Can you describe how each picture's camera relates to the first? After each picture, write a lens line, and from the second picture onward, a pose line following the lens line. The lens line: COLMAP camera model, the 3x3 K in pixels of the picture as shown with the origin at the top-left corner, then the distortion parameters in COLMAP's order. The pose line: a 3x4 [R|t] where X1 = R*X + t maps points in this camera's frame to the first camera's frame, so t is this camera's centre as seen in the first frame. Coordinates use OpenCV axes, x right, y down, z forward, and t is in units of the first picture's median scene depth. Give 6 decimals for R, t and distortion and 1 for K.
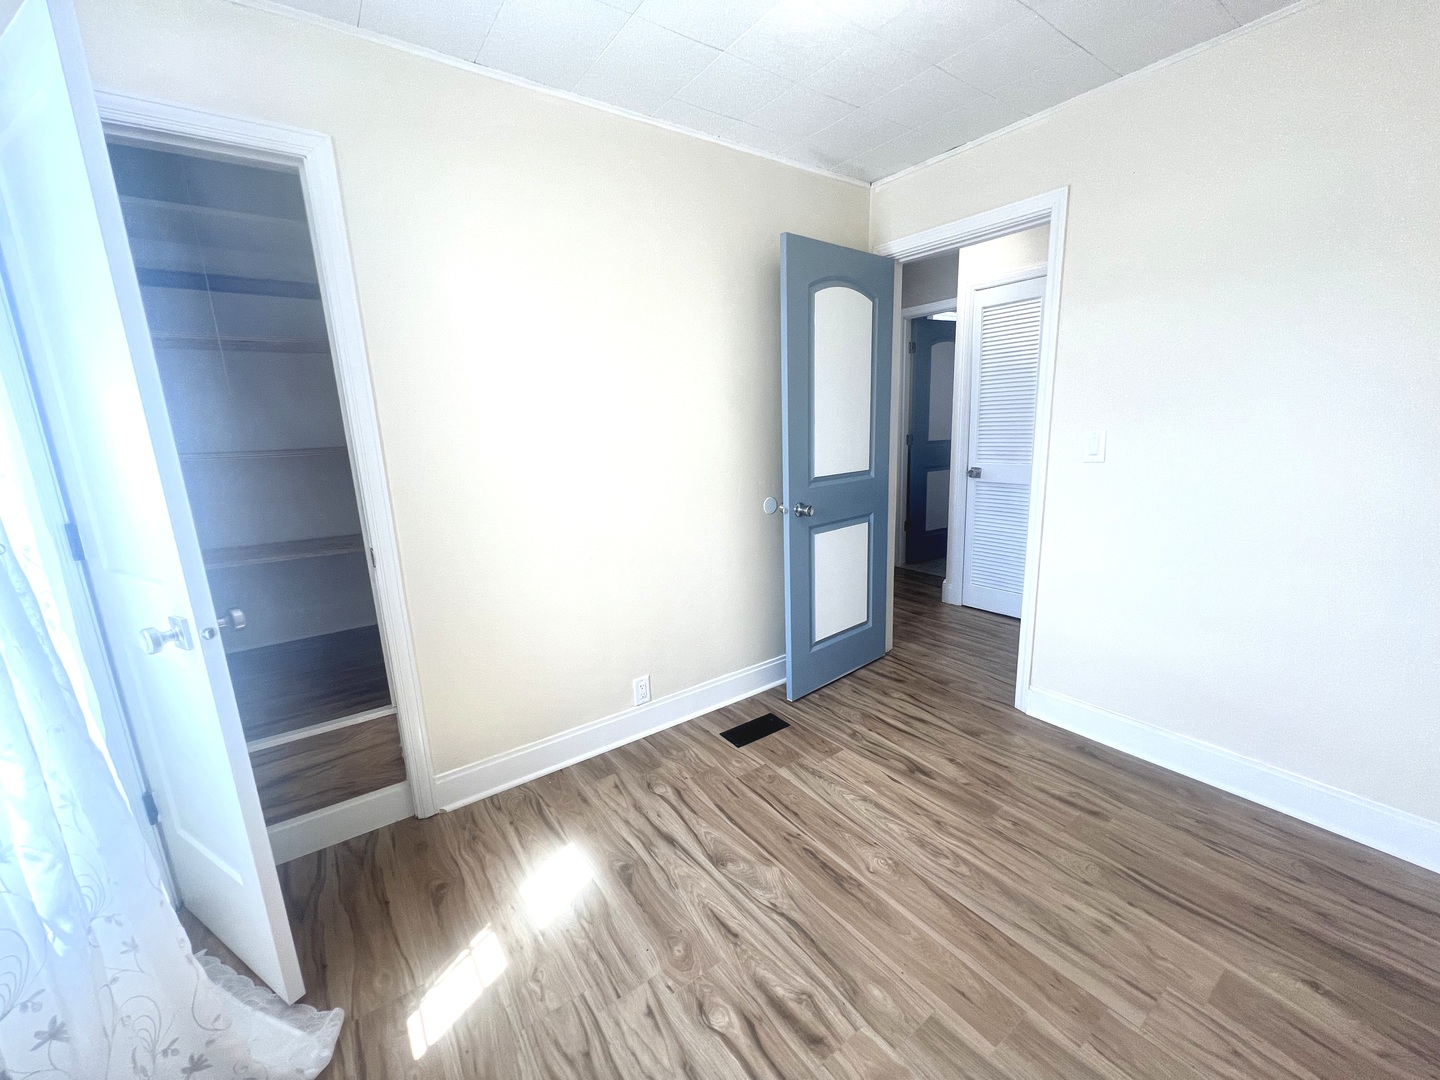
lens RADIAL K [[579.3, 0, 713.0], [0, 579.3, 538.3], [0, 0, 1]] dist [-0.000633, 0.000397]
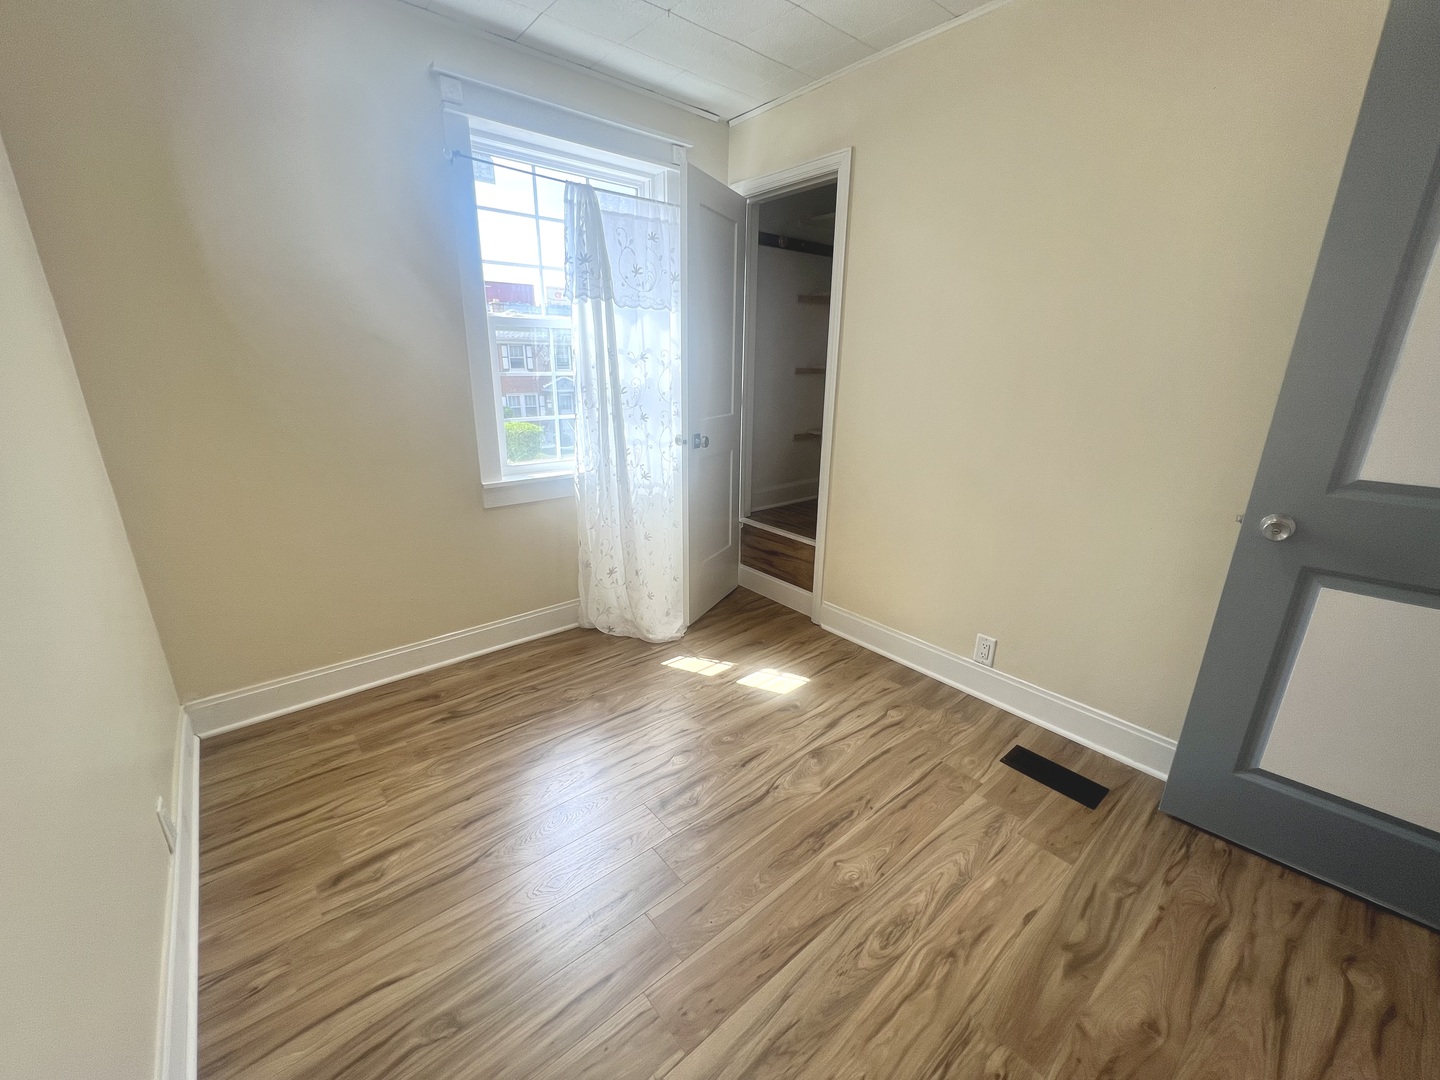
lens RADIAL K [[580.0, 0, 726.8], [0, 580.0, 540.3], [0, 0, 1]] dist [-0.004133, -0.000207]
pose [[0.088449, 0.329661, -0.939947, 0.843995], [-0.216370, 0.927472, 0.304926, -0.124270], [0.972297, 0.176406, 0.153363, 0.533968]]
